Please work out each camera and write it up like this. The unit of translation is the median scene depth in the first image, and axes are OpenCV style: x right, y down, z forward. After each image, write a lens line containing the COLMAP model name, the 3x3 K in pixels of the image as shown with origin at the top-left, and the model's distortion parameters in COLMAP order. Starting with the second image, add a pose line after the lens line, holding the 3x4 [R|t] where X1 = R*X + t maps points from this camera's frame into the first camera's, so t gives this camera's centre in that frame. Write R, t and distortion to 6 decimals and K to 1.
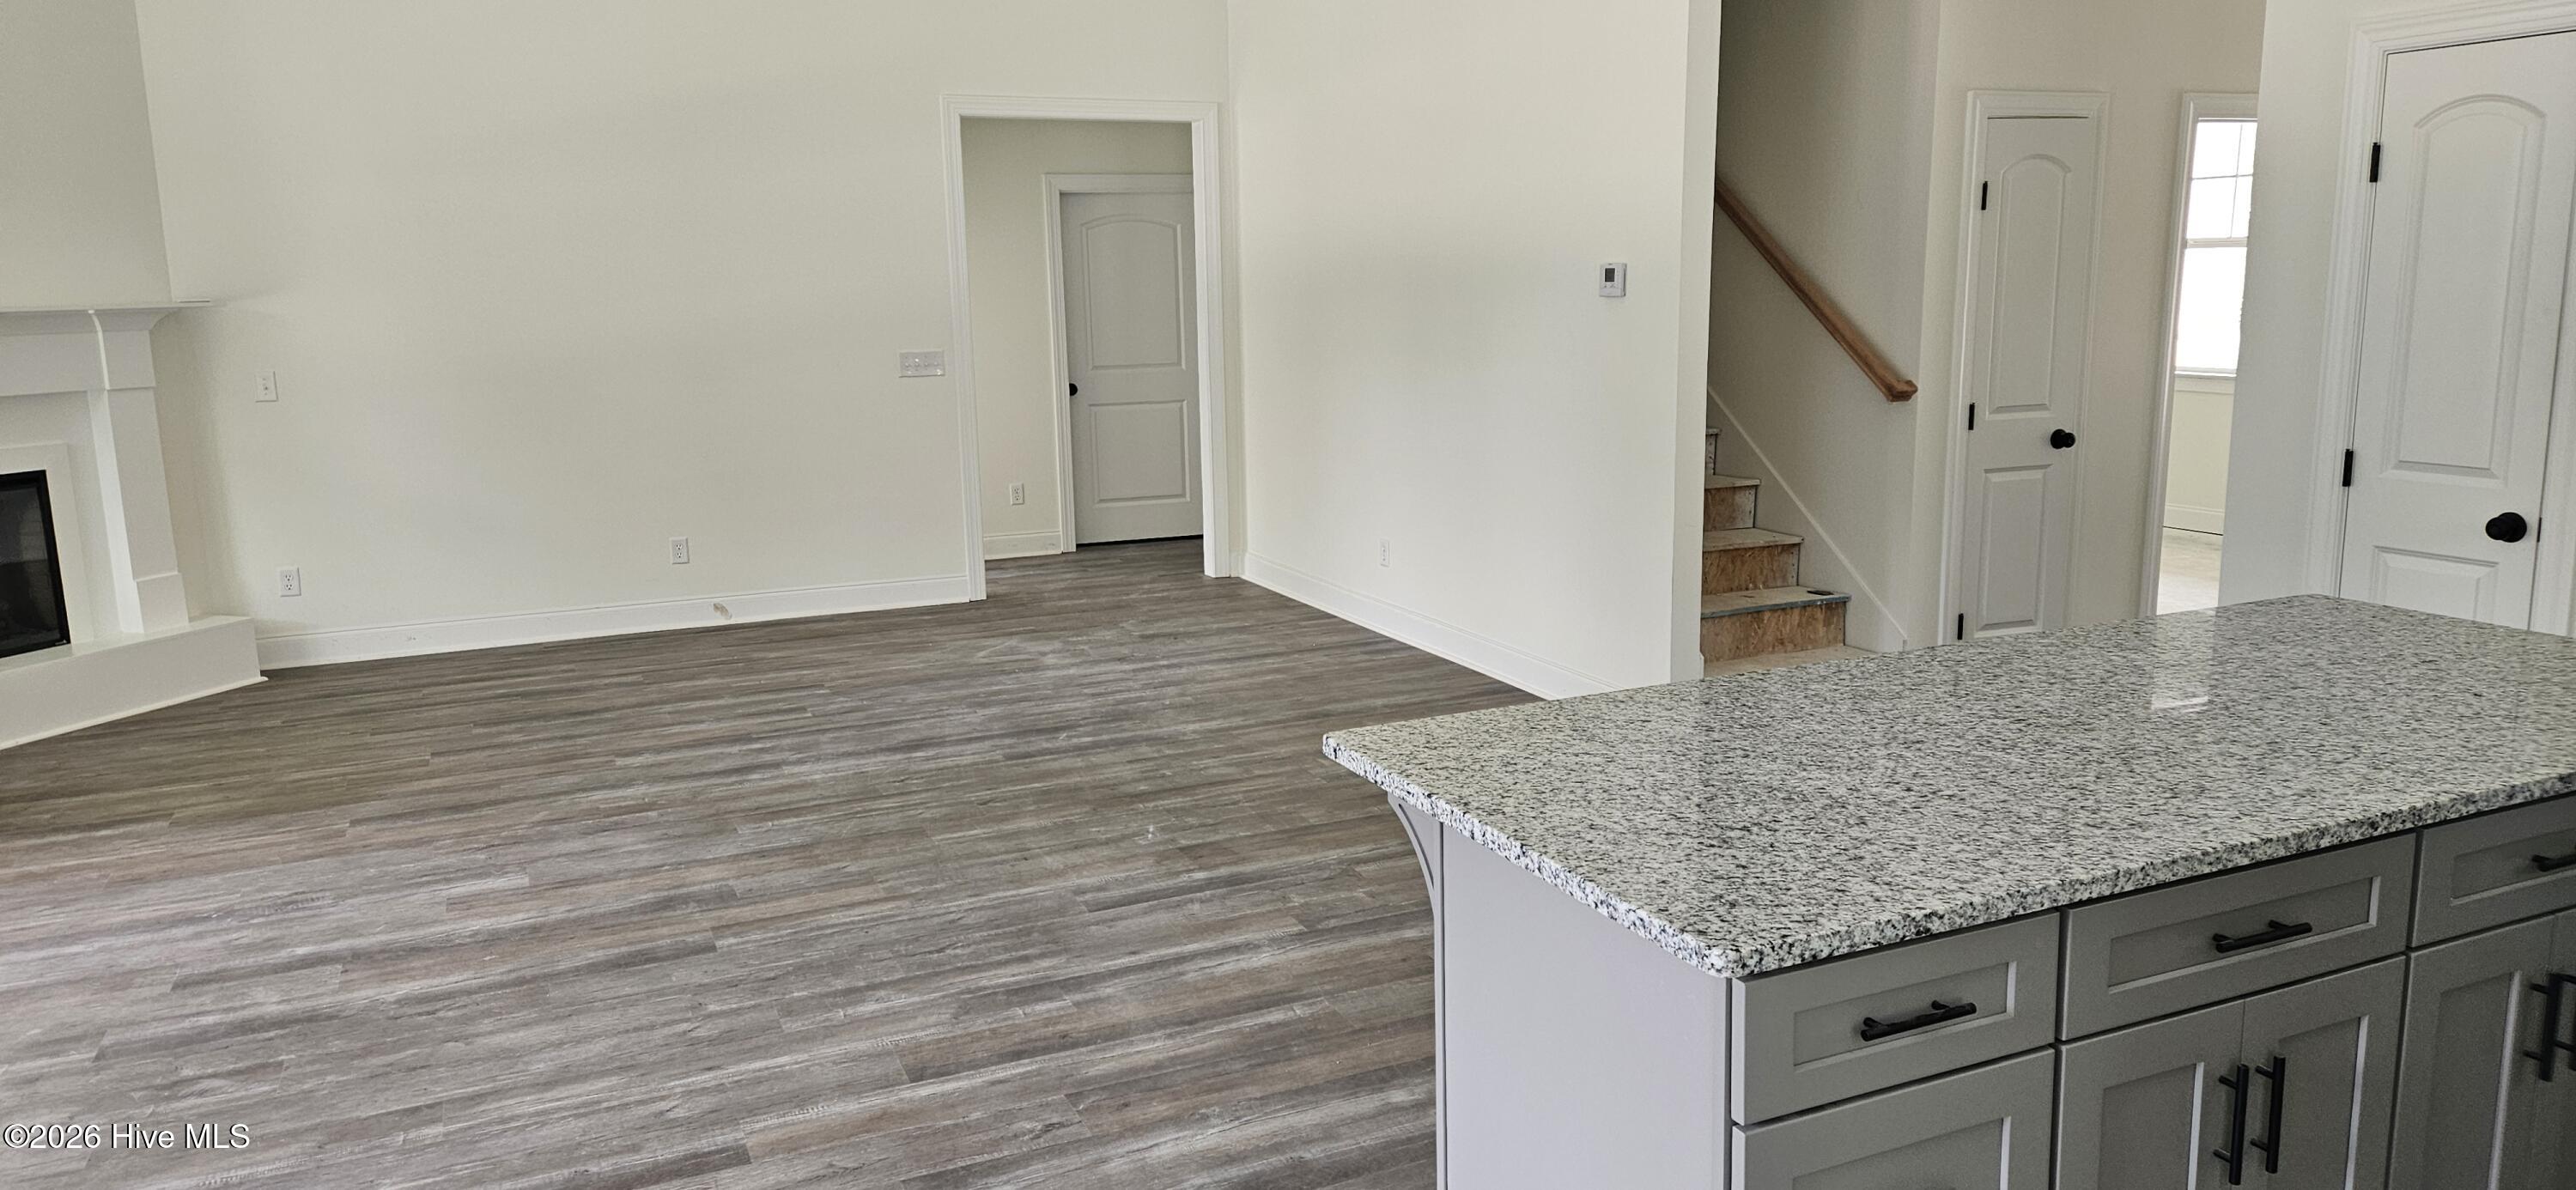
lens RADIAL K [[1700.3, 0, 1288.0], [0, 1700.3, 595.0], [0, 0, 1]] dist [0.039535, -0.001855]
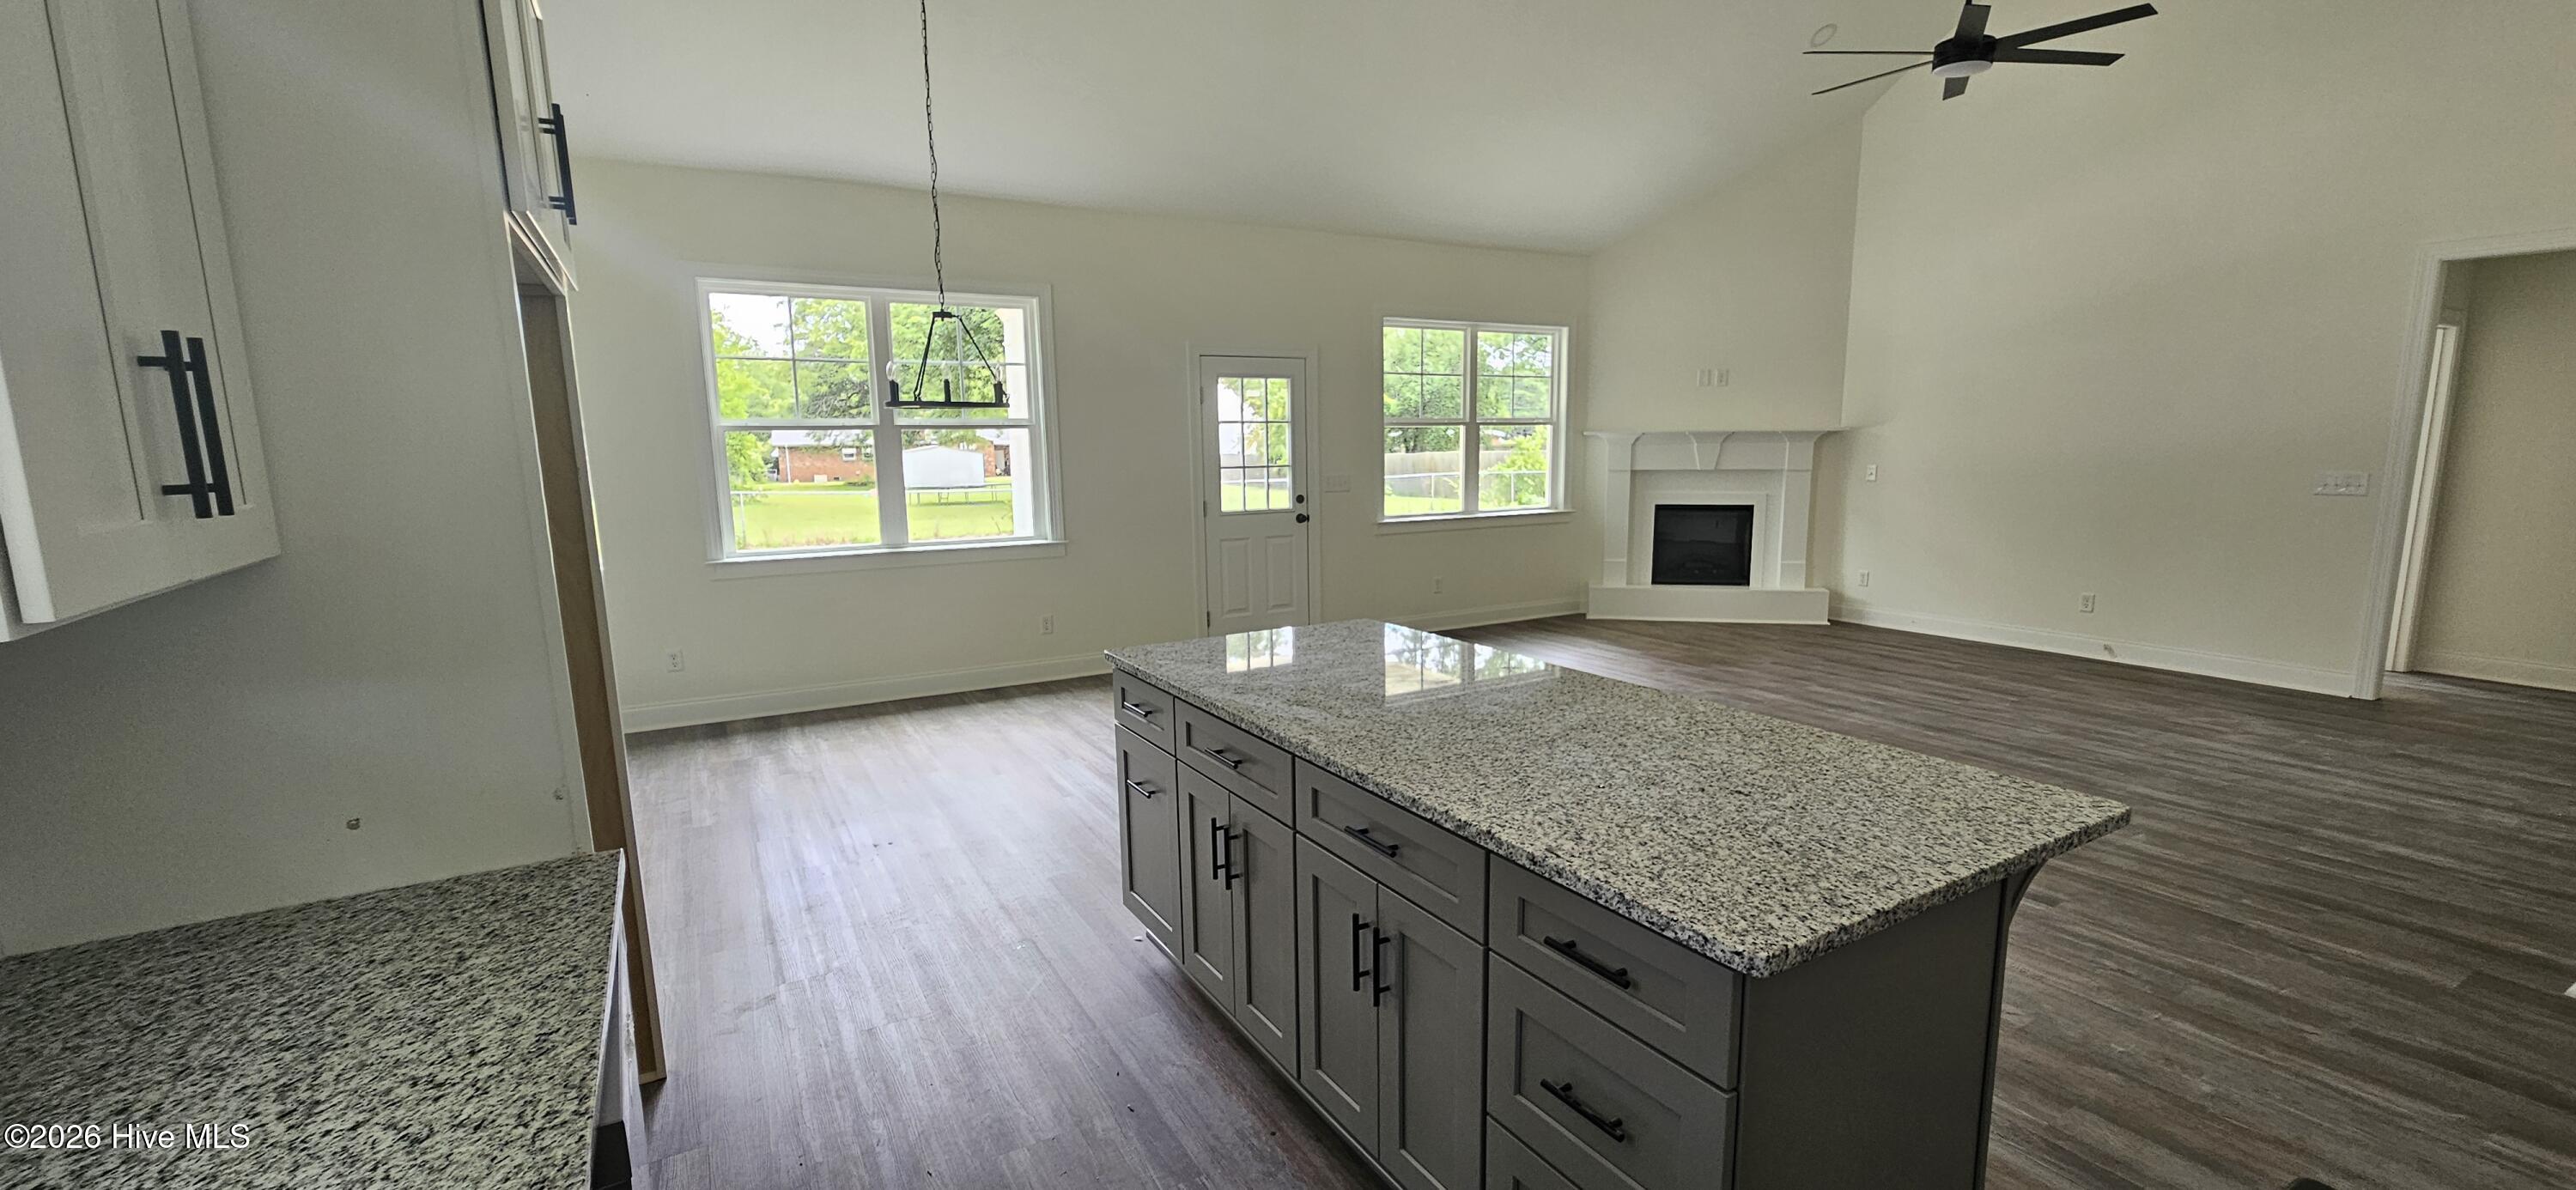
lens RADIAL K [[1063.6, 0, 1297.1], [0, 1063.6, 603.4], [0, 0, 1]] dist [0.004368, 0.000123]
pose [[0.094915, 0.171633, -0.980578, 0.557700], [-0.175582, 0.972469, 0.153218, -0.055704], [0.979879, 0.157629, 0.122438, 0.292716]]
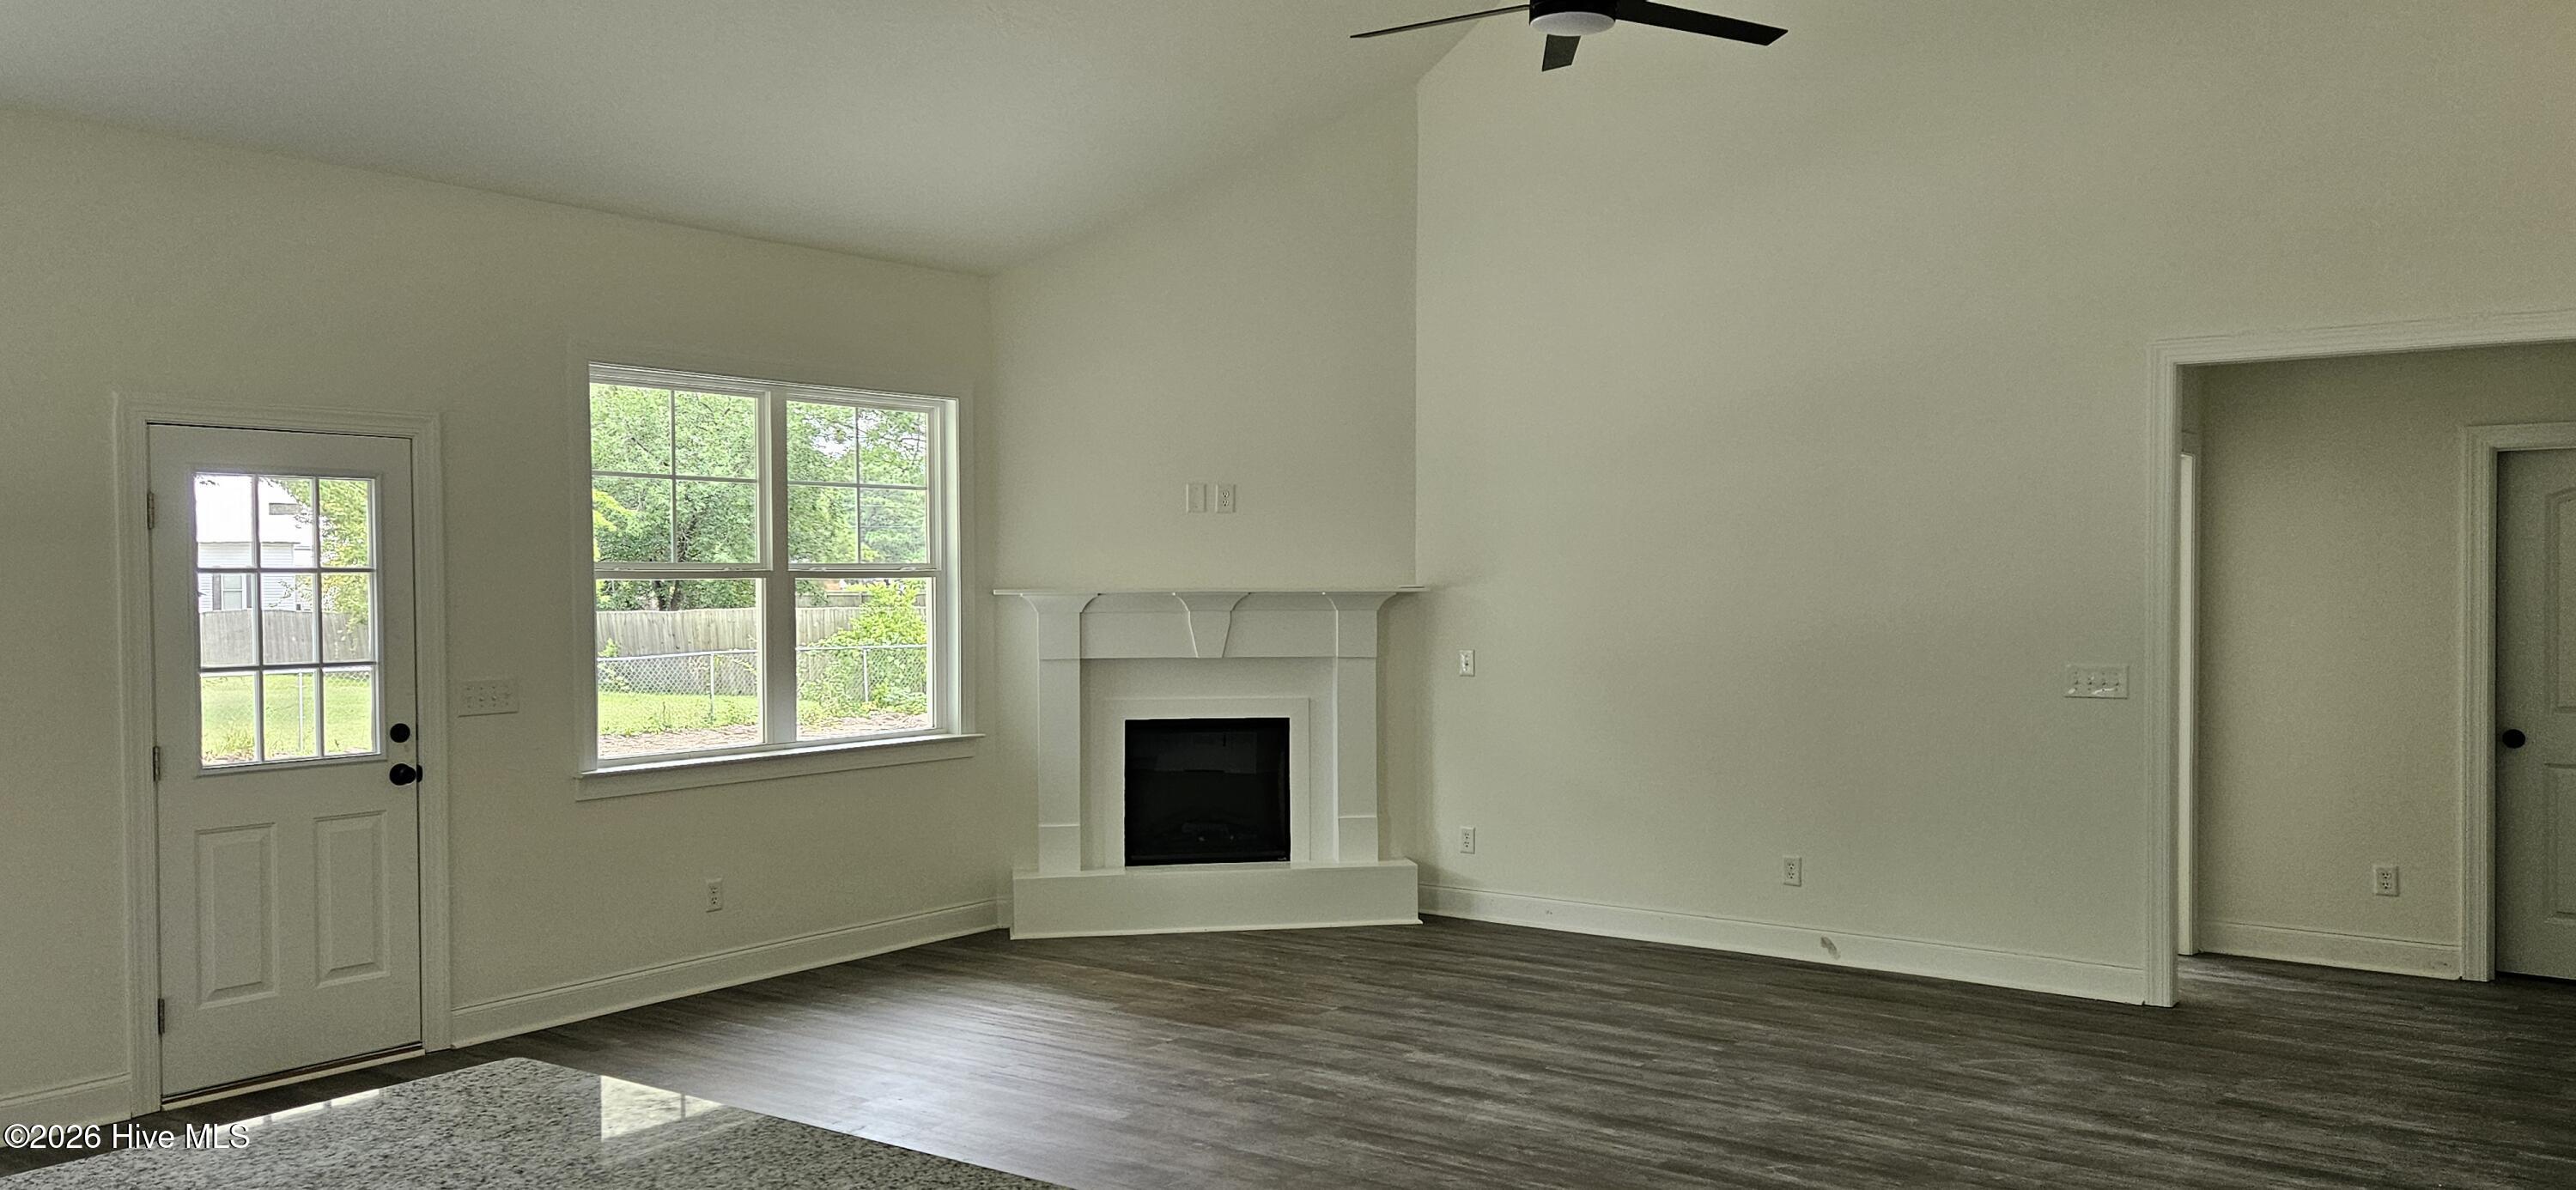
lens RADIAL K [[1901.1, 0, 1283.2], [0, 1901.1, 611.6], [0, 0, 1]] dist [0.079987, -0.002158]
pose [[0.486707, 0.036386, -0.872807, 0.466466], [-0.167472, 0.984486, -0.052346, -0.075273], [0.857362, 0.171648, 0.485250, 0.319962]]
